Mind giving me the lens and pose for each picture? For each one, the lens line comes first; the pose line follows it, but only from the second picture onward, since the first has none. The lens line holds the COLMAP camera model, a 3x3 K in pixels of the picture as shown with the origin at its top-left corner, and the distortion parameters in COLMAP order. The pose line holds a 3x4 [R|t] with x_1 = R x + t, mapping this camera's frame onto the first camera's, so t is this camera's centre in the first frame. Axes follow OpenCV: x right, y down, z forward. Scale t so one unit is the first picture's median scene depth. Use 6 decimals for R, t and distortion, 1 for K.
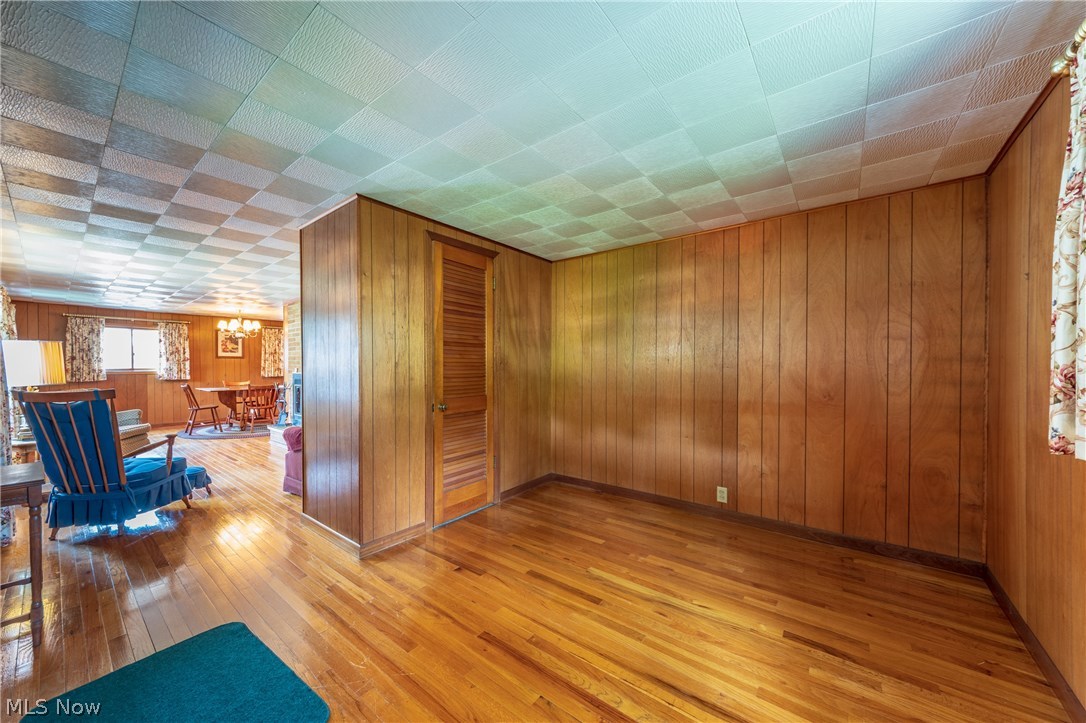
lens RADIAL K [[390.3, 0, 511.3], [0, 390.3, 370.8], [0, 0, 1]] dist [0.000783, 0.000438]
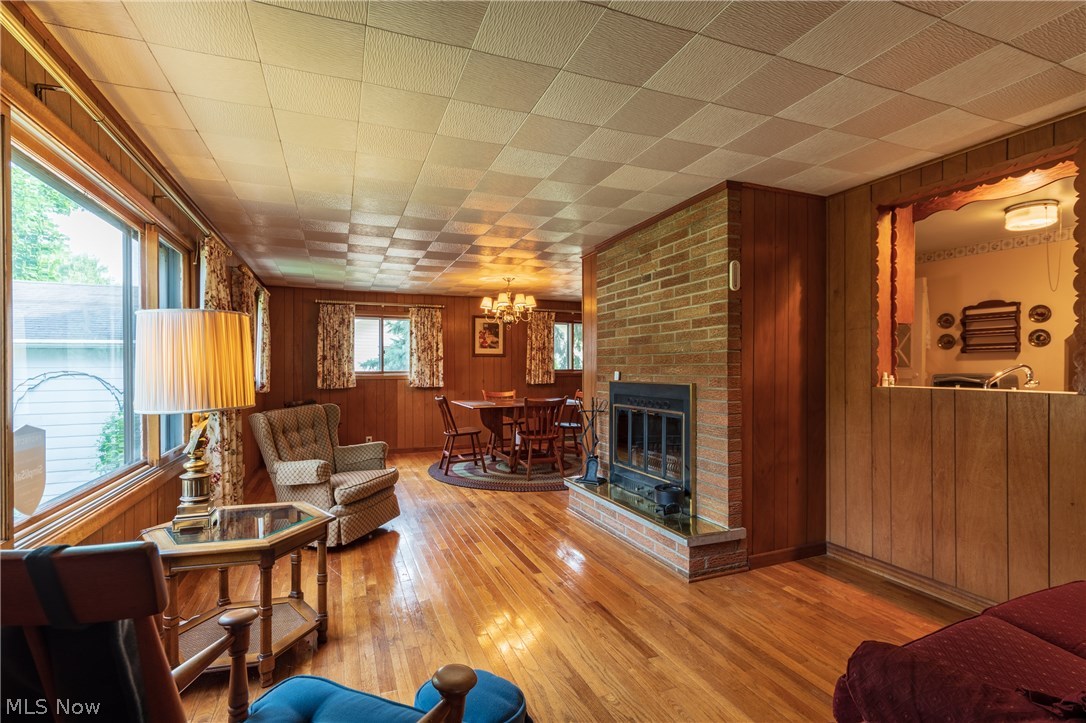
lens RADIAL K [[480.3, 0, 543.1], [0, 480.3, 366.3], [0, 0, 1]] dist [0.002401, 0.000401]
pose [[0.894540, -0.003362, -0.446975, -0.289088], [-0.004302, 0.999861, -0.016130, -0.002200], [0.446967, 0.016351, 0.894401, 0.320598]]
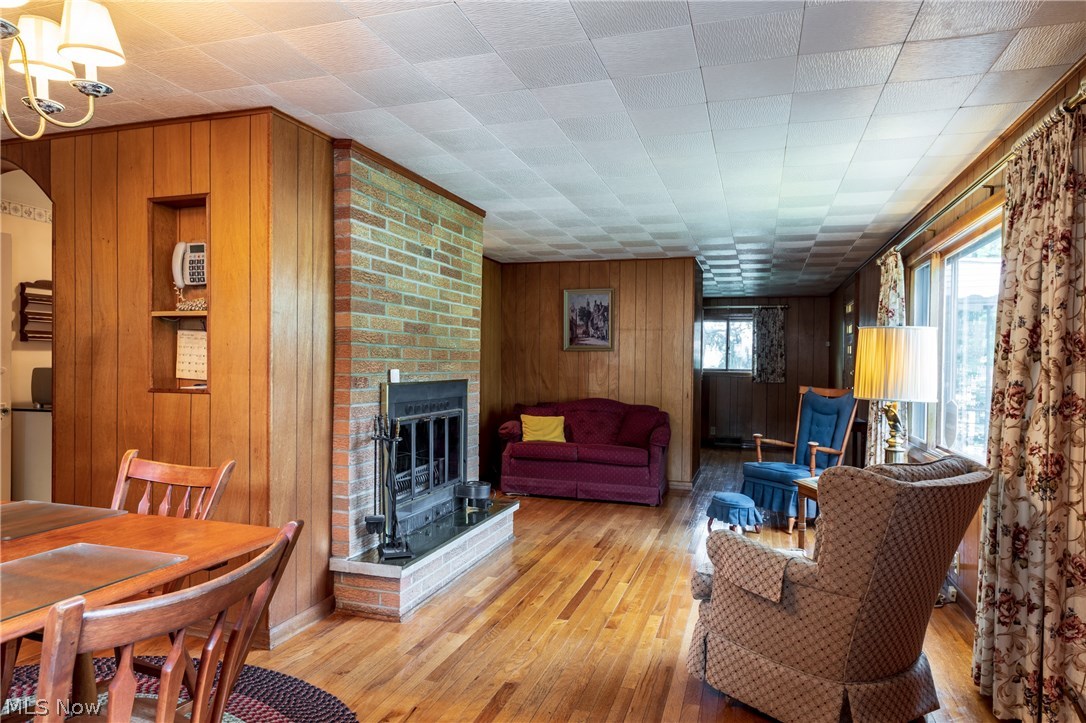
lens RADIAL K [[692.3, 0, 549.4], [0, 692.3, 368.4], [0, 0, 1]] dist [-0.003446, -0.000115]
pose [[-0.402490, -0.011043, 0.915358, -0.935971], [0.000271, 0.999926, 0.012182, -0.011789], [-0.915424, 0.005151, -0.402457, 0.907335]]
